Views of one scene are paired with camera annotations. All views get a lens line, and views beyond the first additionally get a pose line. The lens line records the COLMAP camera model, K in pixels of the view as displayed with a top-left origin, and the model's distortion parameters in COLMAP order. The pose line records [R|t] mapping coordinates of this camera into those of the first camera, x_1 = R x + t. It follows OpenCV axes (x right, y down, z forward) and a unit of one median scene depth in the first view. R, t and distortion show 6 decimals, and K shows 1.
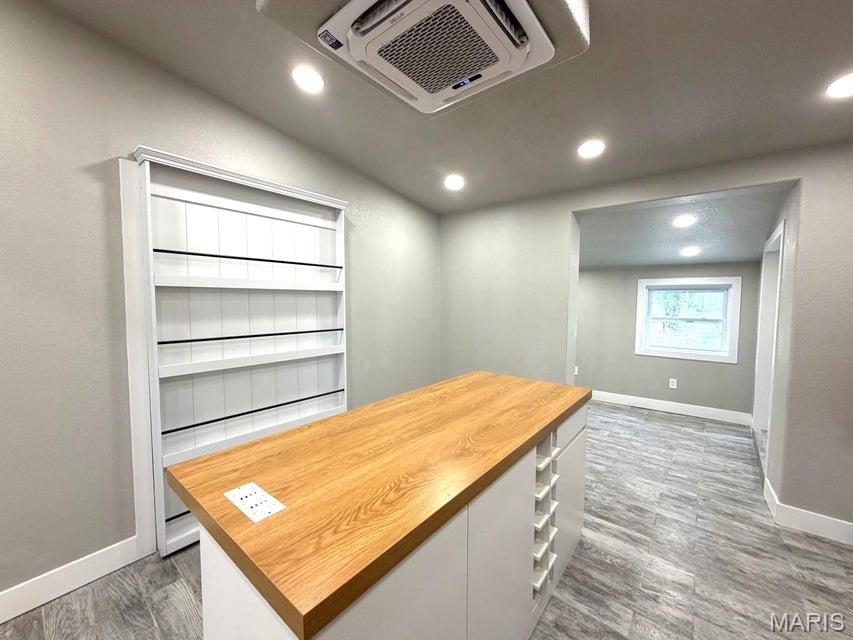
lens RADIAL K [[342.5, 0, 426.5], [0, 342.5, 318.7], [0, 0, 1]] dist [0.000380, 0.000078]
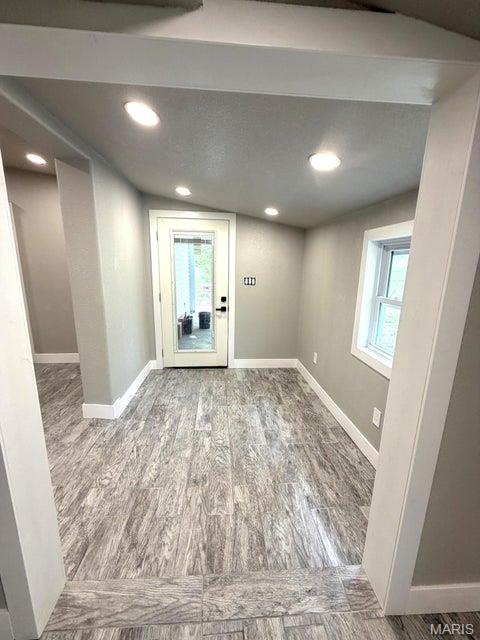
lens RADIAL K [[257.0, 0, 237.1], [0, 257.0, 318.4], [0, 0, 1]] dist [0.000380, 0.000078]
pose [[0.709321, 0.166840, -0.684857, 1.010041], [-0.066535, 0.983094, 0.170582, -0.039086], [0.701739, -0.075430, 0.708430, 0.671873]]
